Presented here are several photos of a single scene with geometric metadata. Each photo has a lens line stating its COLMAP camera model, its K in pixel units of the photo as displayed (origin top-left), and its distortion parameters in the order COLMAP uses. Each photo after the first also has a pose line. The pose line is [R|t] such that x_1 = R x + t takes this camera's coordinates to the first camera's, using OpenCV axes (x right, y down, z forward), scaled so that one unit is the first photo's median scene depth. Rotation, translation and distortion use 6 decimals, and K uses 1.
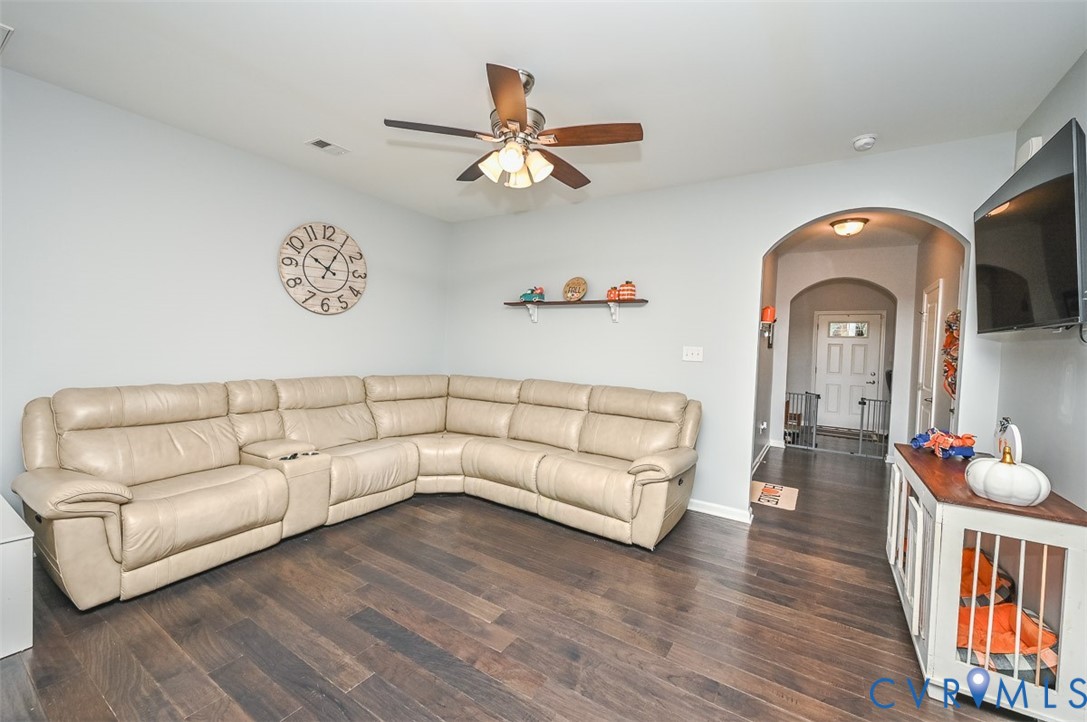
lens RADIAL K [[434.4, 0, 545.4], [0, 434.4, 353.9], [0, 0, 1]] dist [-0.001483, -0.000306]
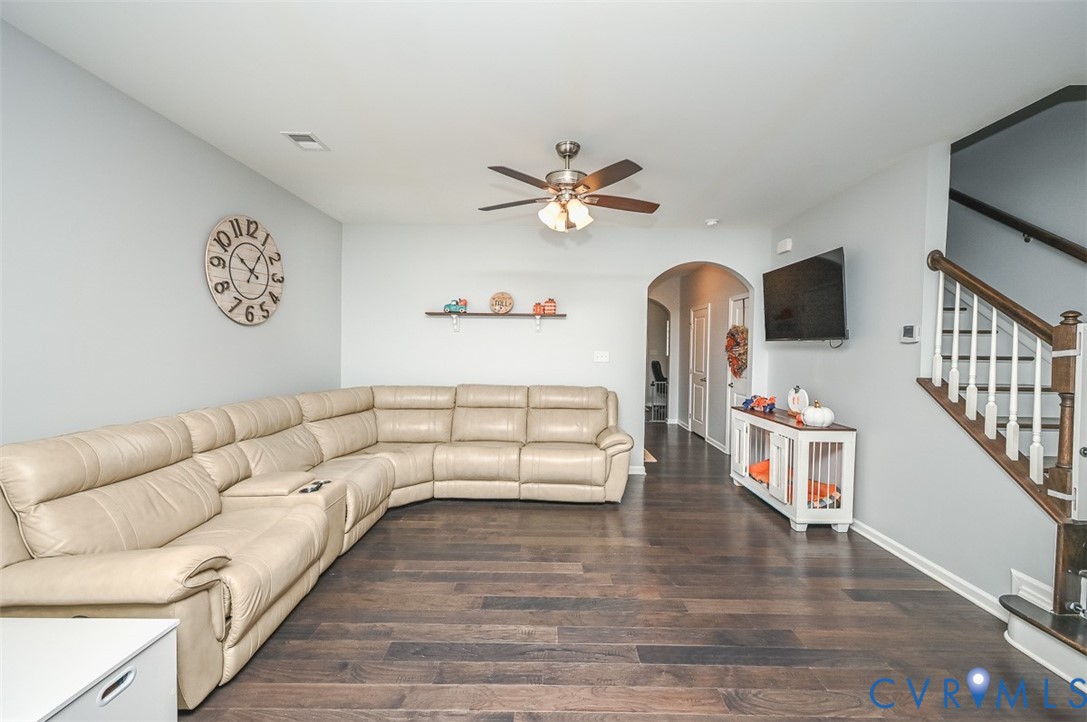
lens RADIAL K [[425.8, 0, 548.7], [0, 425.8, 357.0], [0, 0, 1]] dist [-0.000764, -0.000102]
pose [[0.844683, -0.036612, 0.534014, -0.460241], [0.029694, 0.999327, 0.021545, -0.029742], [-0.534443, -0.002341, 0.845201, -0.009556]]
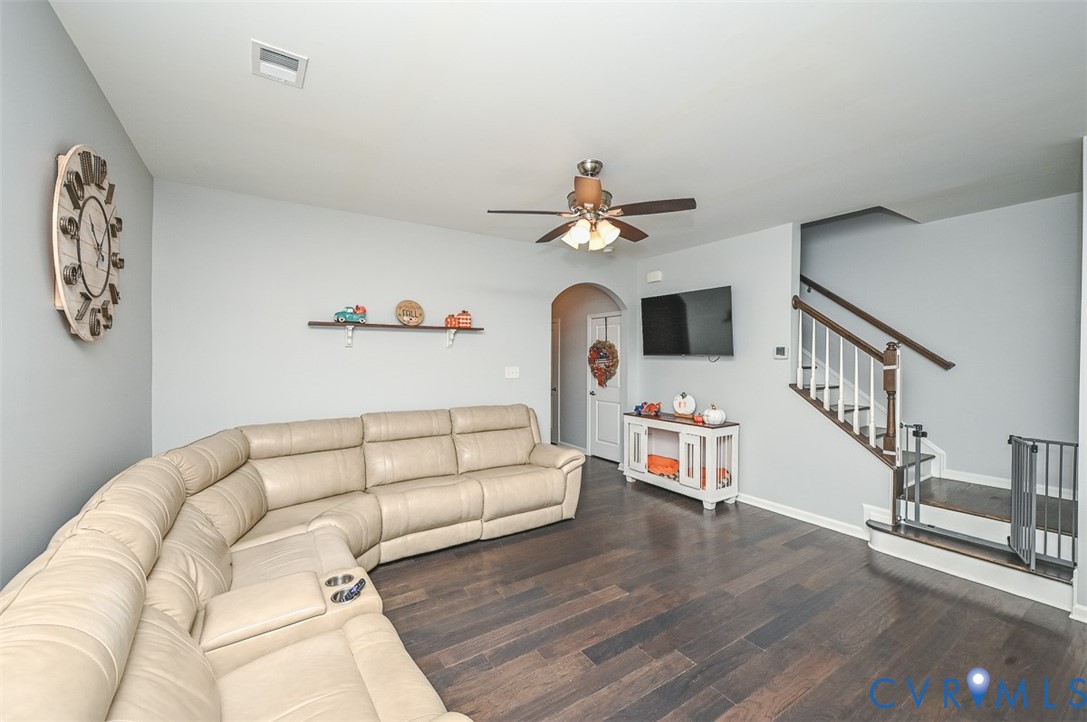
lens RADIAL K [[434.6, 0, 544.8], [0, 434.6, 359.9], [0, 0, 1]] dist [0.000548, -0.000171]
pose [[0.414313, -0.043483, 0.909095, -0.736753], [0.034370, 0.998893, 0.032114, -0.071034], [-0.909485, 0.017941, 0.415349, 0.357193]]
